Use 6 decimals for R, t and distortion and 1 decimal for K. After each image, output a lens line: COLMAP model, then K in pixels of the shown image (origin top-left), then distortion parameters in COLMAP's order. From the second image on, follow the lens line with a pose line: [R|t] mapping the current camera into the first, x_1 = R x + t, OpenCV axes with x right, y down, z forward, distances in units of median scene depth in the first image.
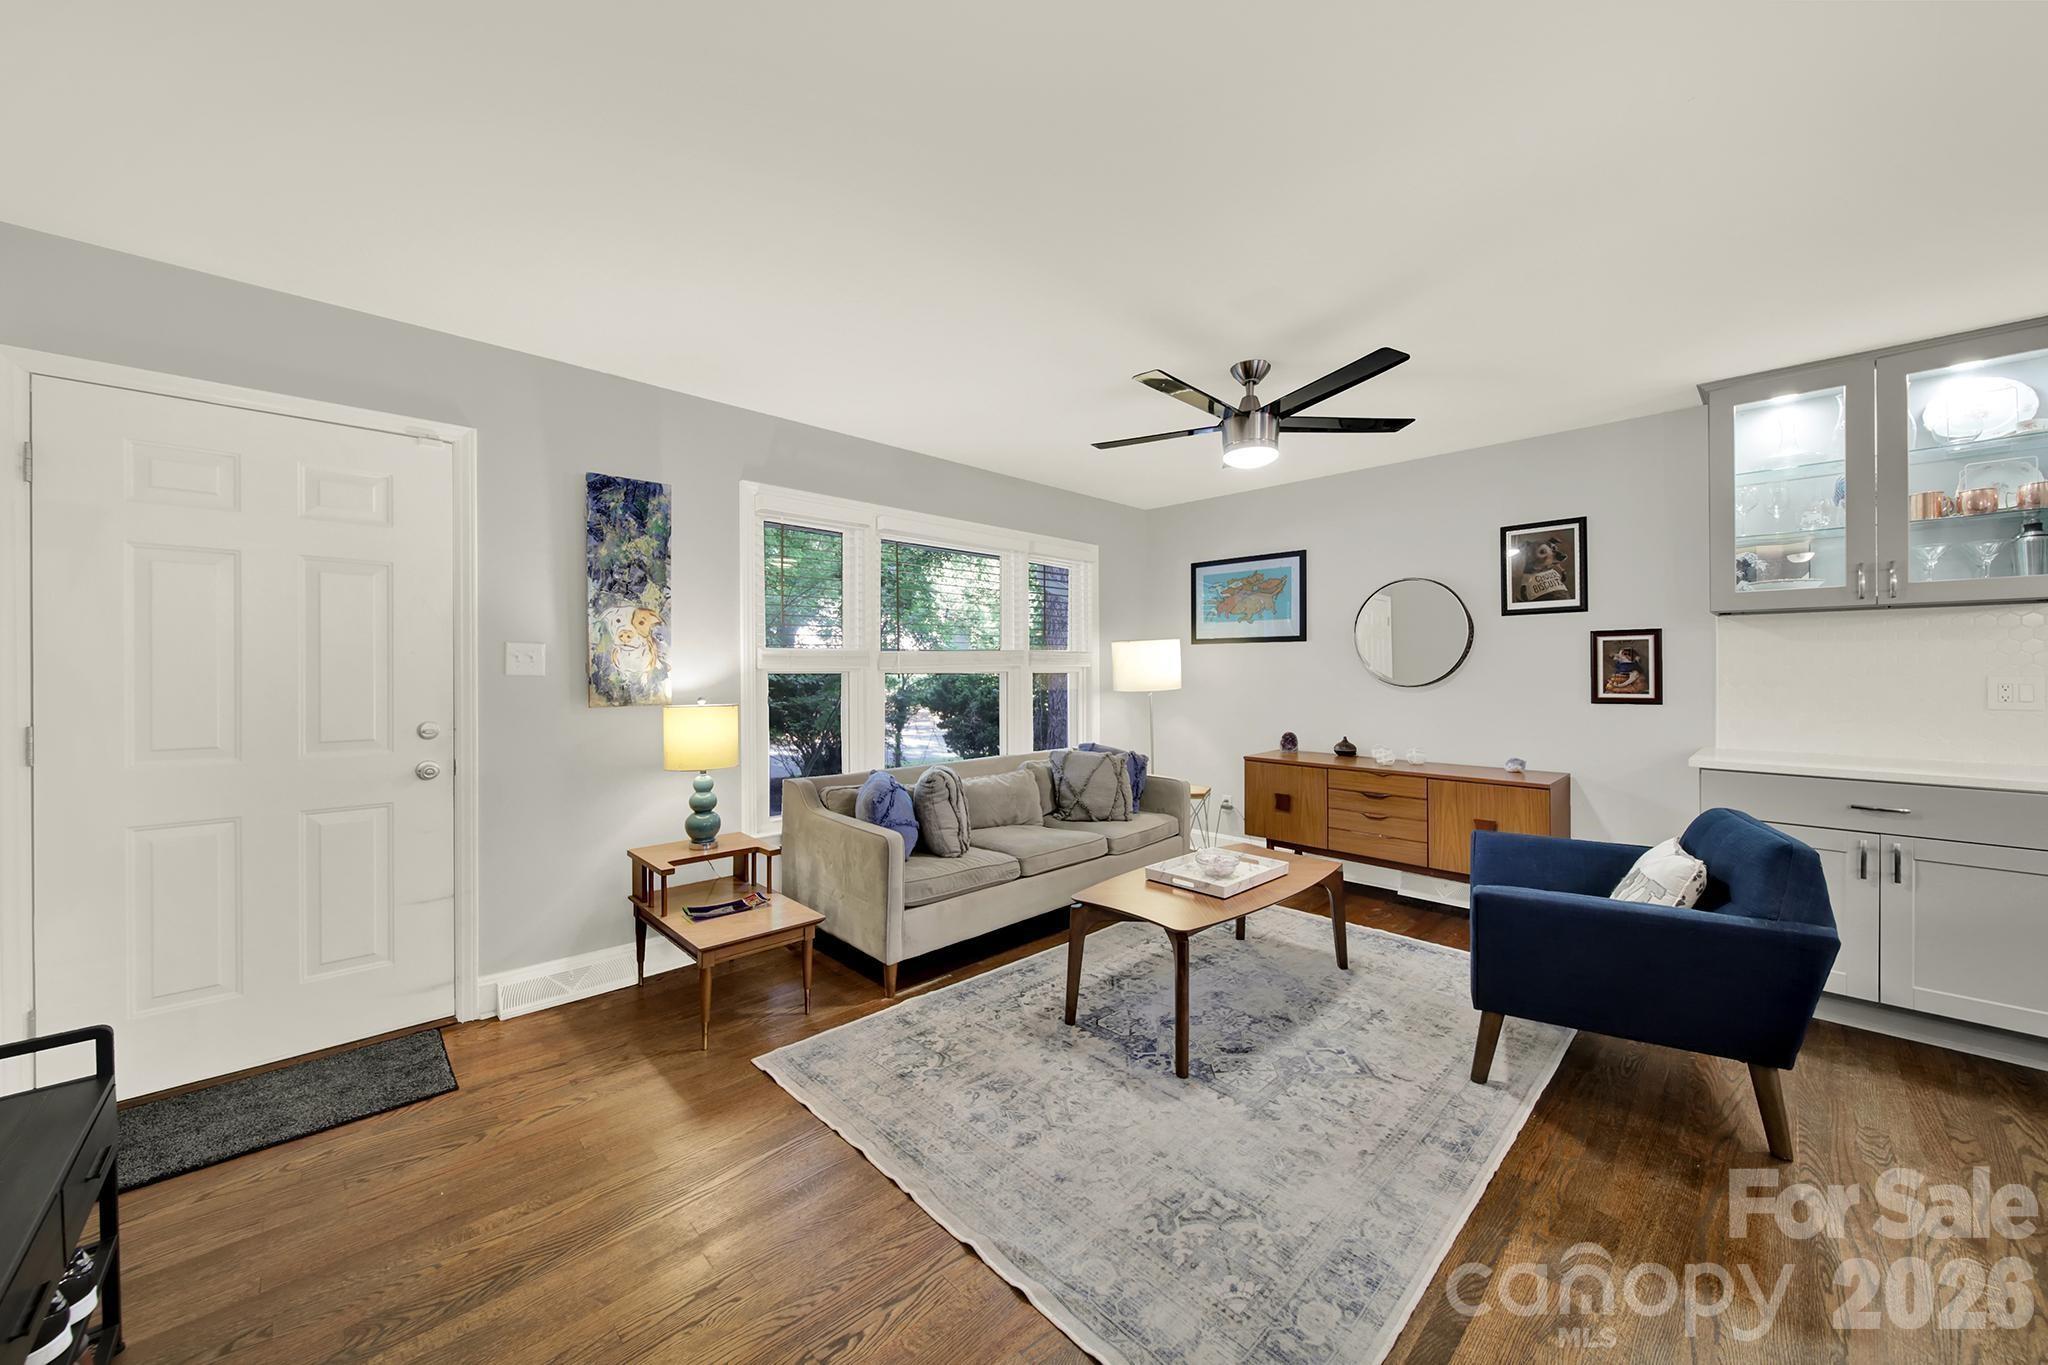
lens RADIAL K [[738.6, 0, 1023.9], [0, 738.6, 670.8], [0, 0, 1]] dist [-0.002050, -0.000633]
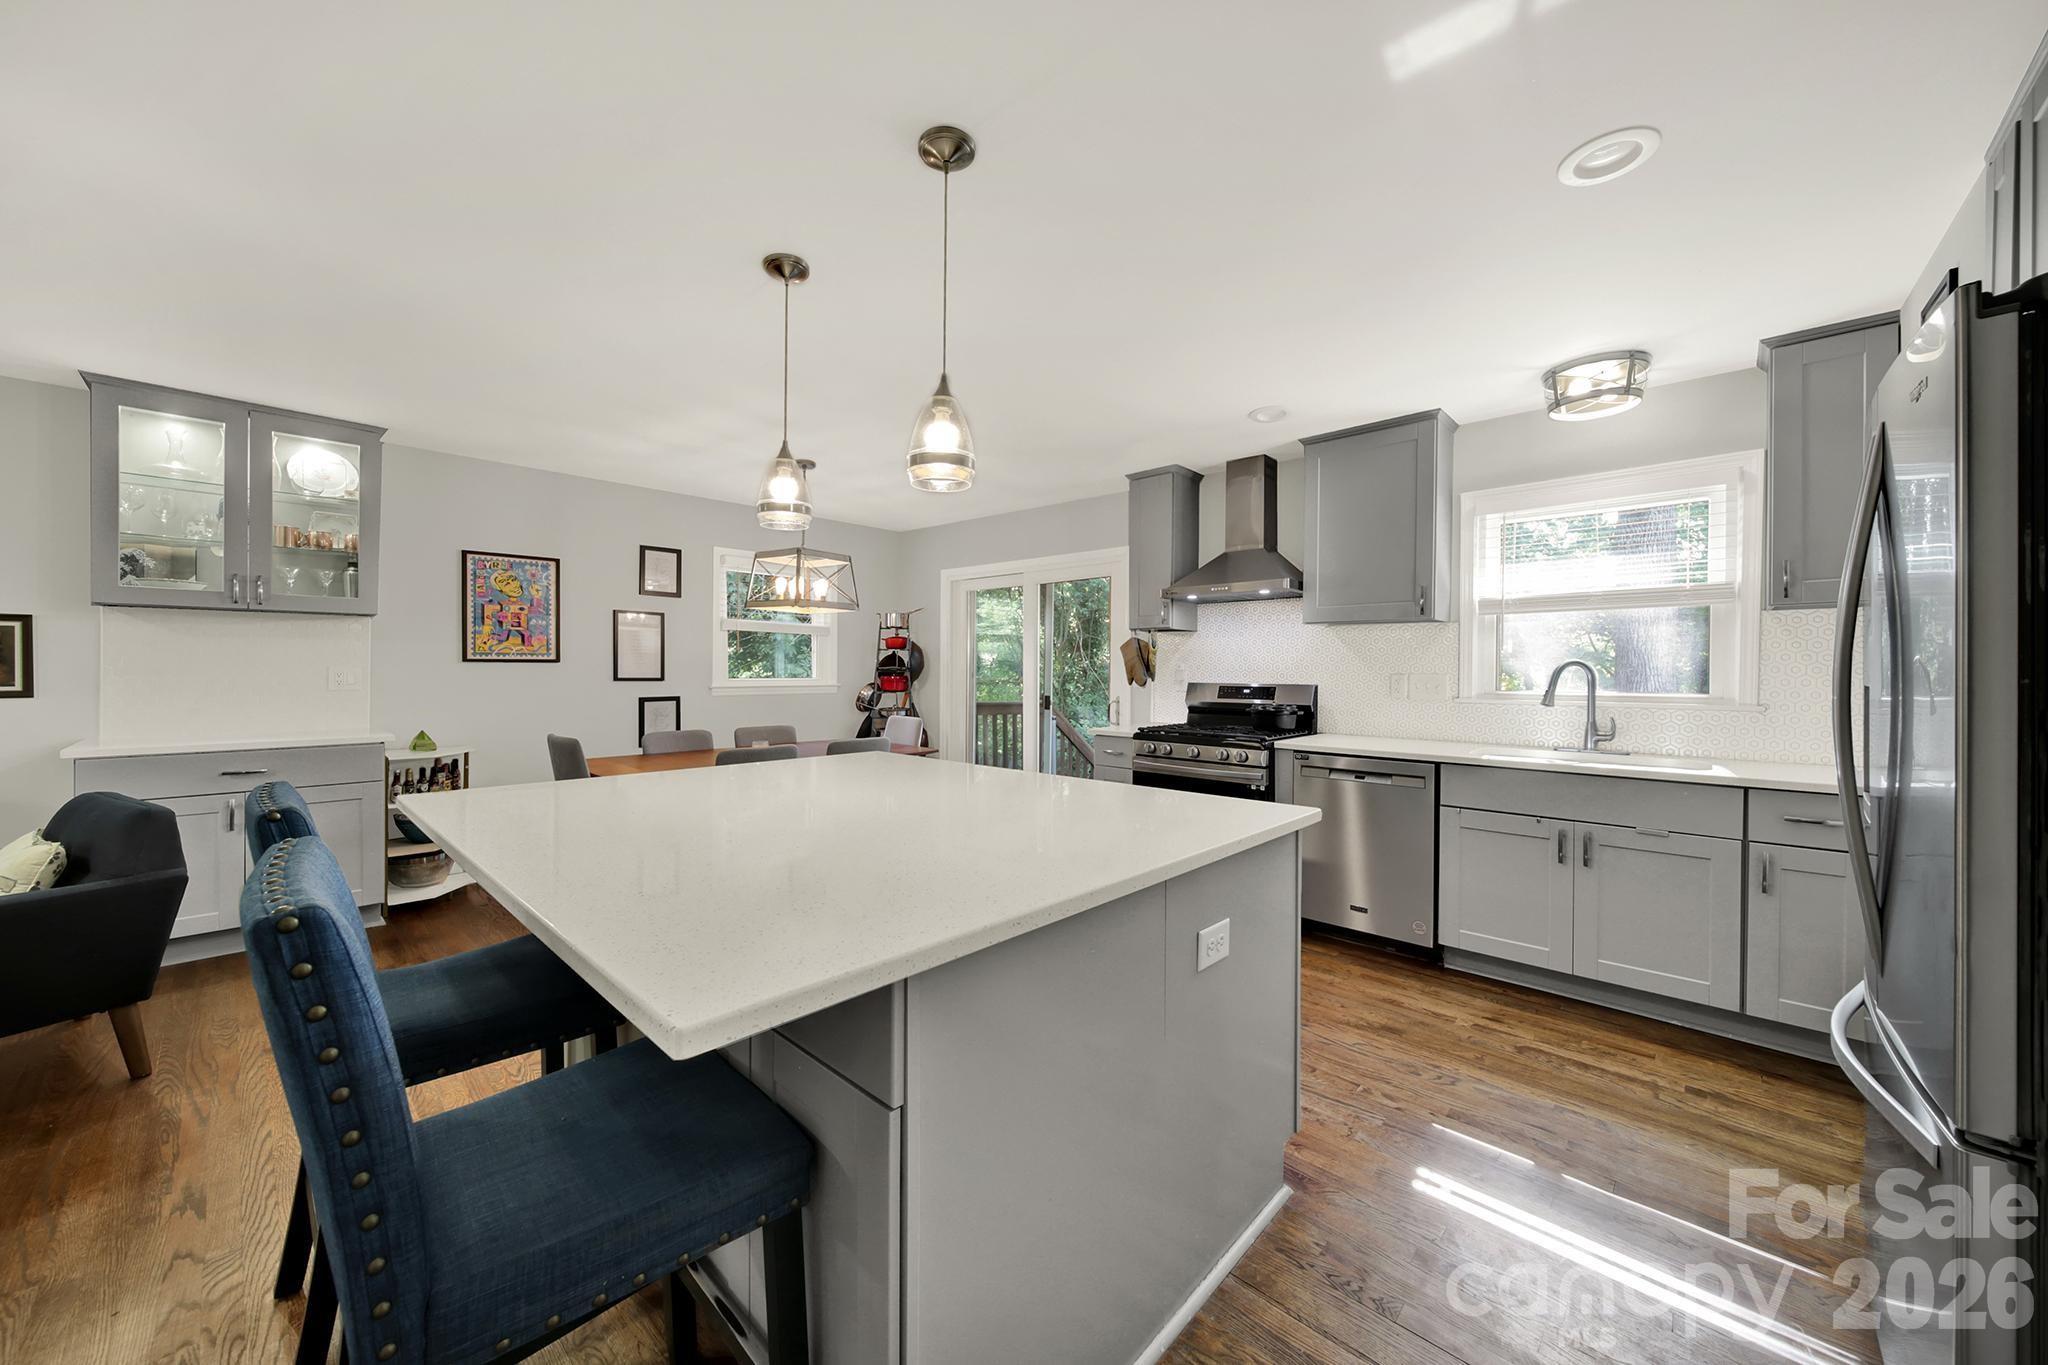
lens RADIAL K [[738.6, 0, 1023.9], [0, 738.6, 670.8], [0, 0, 1]] dist [-0.002050, -0.000633]
pose [[-0.051896, -0.003303, 0.998647, -0.131872], [-0.006902, 0.999972, 0.002949, 0.001398], [-0.998629, -0.006739, -0.051917, -0.215515]]
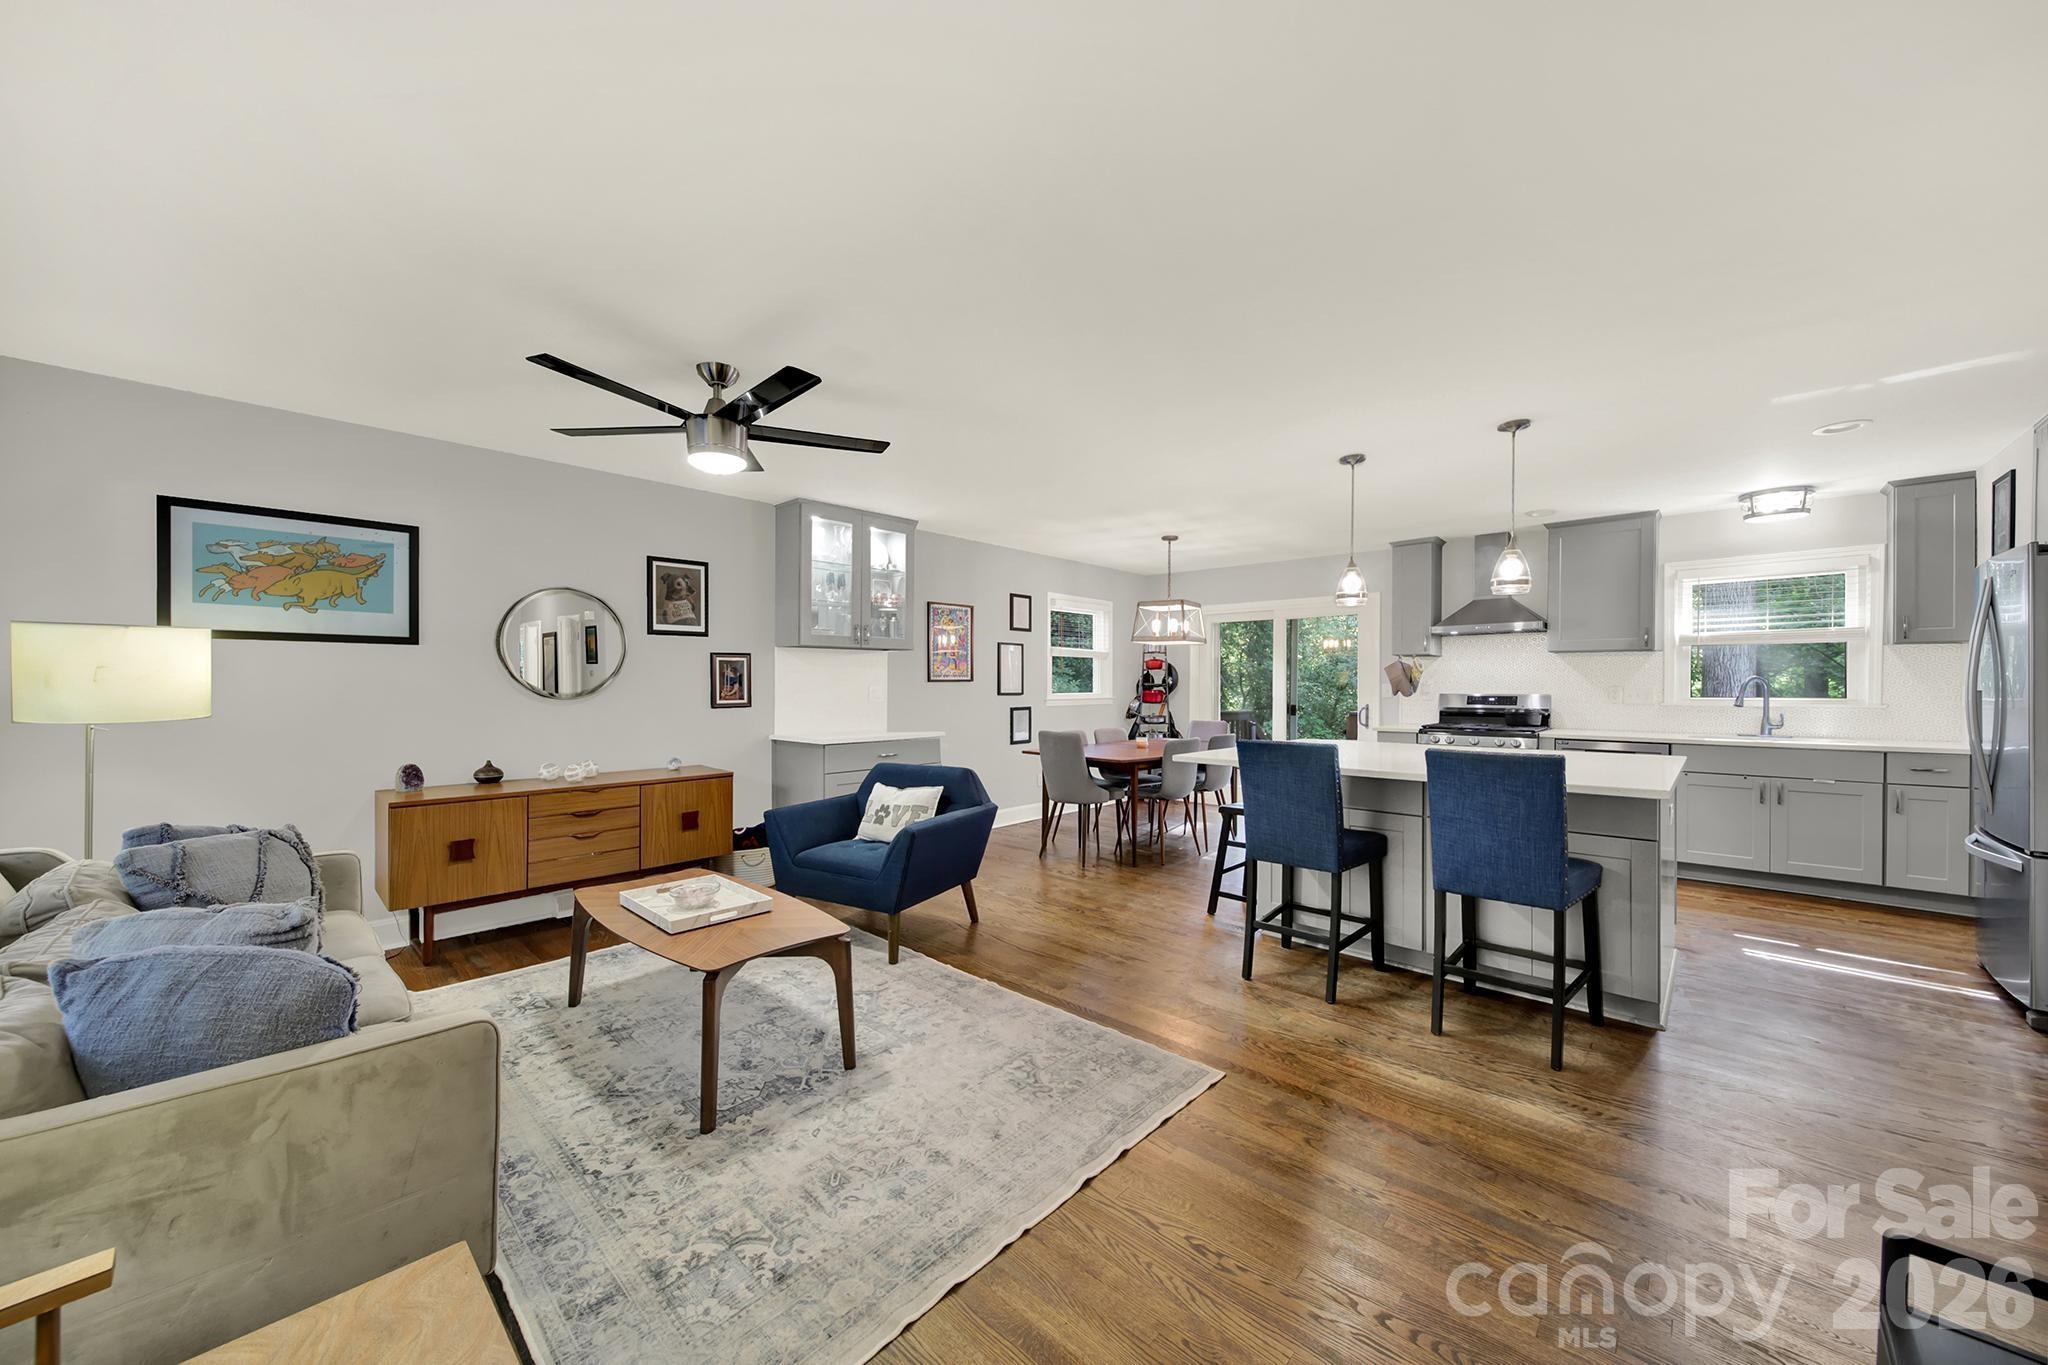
lens RADIAL K [[749.1, 0, 1018.9], [0, 749.1, 677.6], [0, 0, 1]] dist [-0.000456, -0.000016]
pose [[-0.057981, 0.006952, 0.998293, -0.628072], [-0.001147, 0.999975, -0.007030, -0.001064], [-0.998317, -0.001553, -0.057972, 0.591488]]
